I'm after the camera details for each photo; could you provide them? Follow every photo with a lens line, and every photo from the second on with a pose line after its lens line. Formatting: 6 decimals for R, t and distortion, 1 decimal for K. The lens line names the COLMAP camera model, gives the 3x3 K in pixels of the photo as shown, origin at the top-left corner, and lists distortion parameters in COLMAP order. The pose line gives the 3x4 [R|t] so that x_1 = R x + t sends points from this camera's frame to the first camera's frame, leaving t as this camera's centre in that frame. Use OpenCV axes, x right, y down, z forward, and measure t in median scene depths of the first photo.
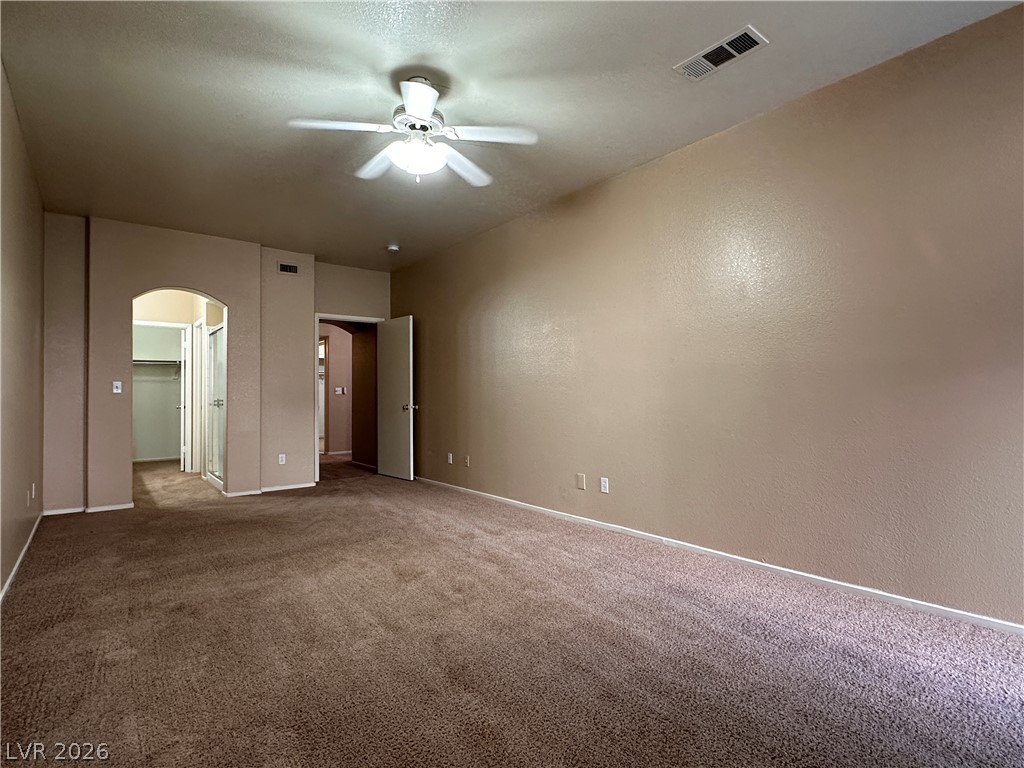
lens RADIAL K [[526.7, 0, 513.2], [0, 526.7, 387.9], [0, 0, 1]] dist [-0.001711, 0.001095]
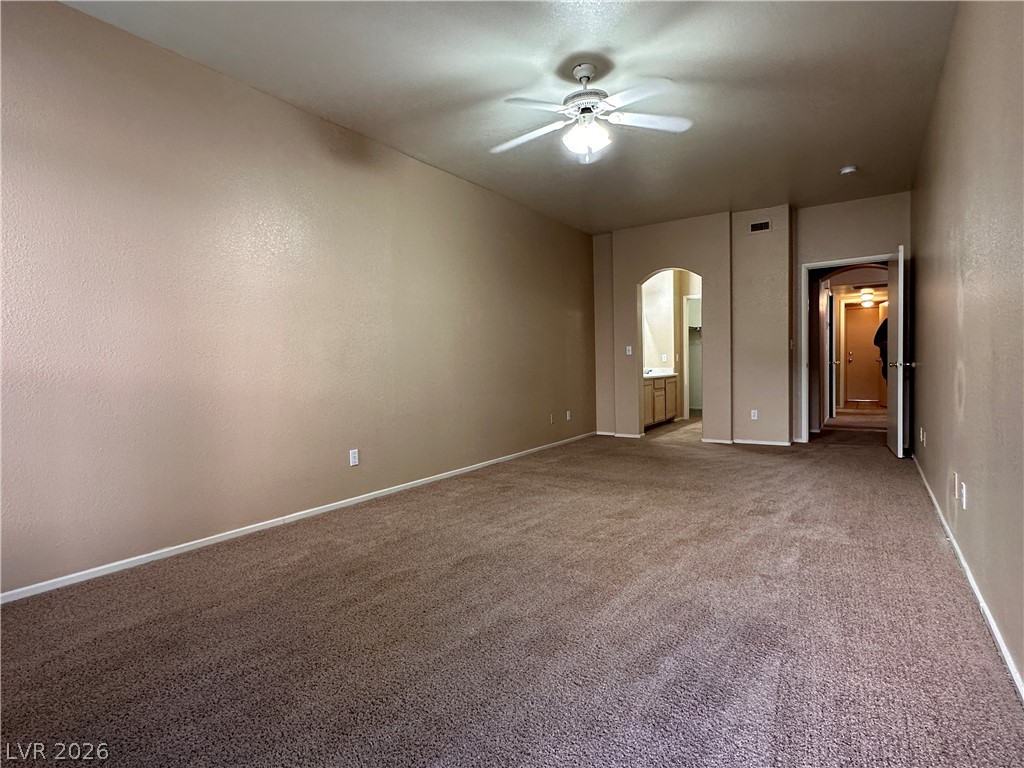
lens RADIAL K [[526.7, 0, 513.2], [0, 526.7, 387.9], [0, 0, 1]] dist [-0.001711, 0.001095]
pose [[0.299101, 0.041191, -0.953332, 0.684603], [0.035188, 0.997912, 0.054157, 0.015973], [0.953572, -0.049745, 0.297027, 0.403663]]
